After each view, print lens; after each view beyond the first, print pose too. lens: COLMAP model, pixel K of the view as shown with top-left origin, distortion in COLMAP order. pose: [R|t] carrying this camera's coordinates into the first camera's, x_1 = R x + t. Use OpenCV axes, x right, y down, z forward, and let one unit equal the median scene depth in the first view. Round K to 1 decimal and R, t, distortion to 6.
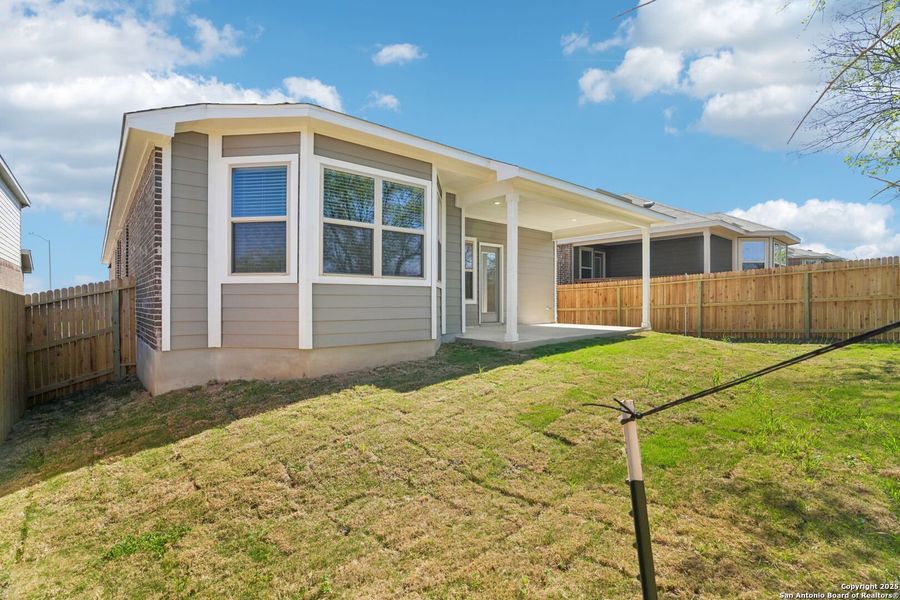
lens RADIAL K [[422.4, 0, 452.4], [0, 422.4, 298.1], [0, 0, 1]] dist [-0.060741, 0.021552]
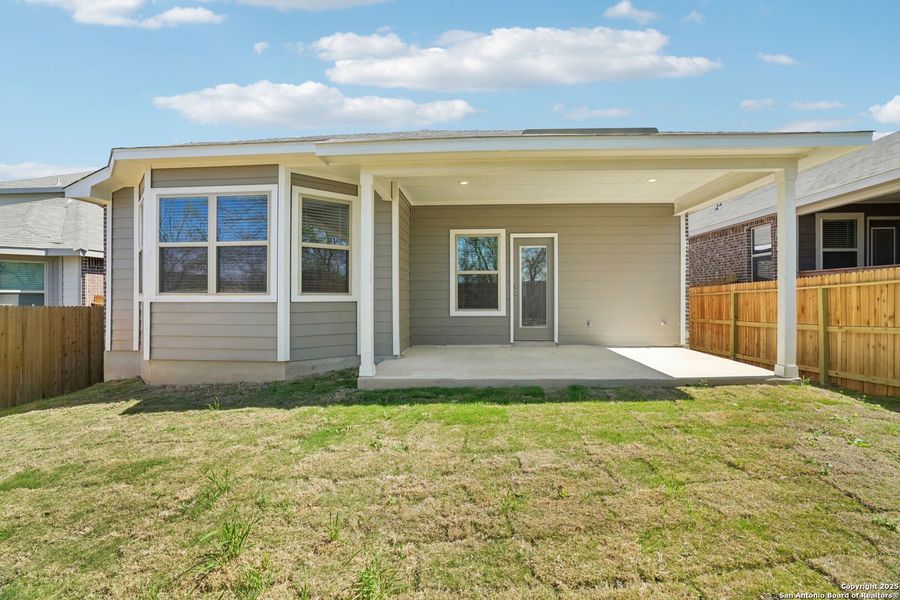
lens RADIAL K [[422.4, 0, 452.4], [0, 422.4, 298.1], [0, 0, 1]] dist [-0.060741, 0.021552]
pose [[0.669298, -0.031149, -0.742341, 0.764368], [0.013106, 0.999460, -0.030121, -0.001945], [0.742879, 0.010431, 0.669345, 0.620714]]
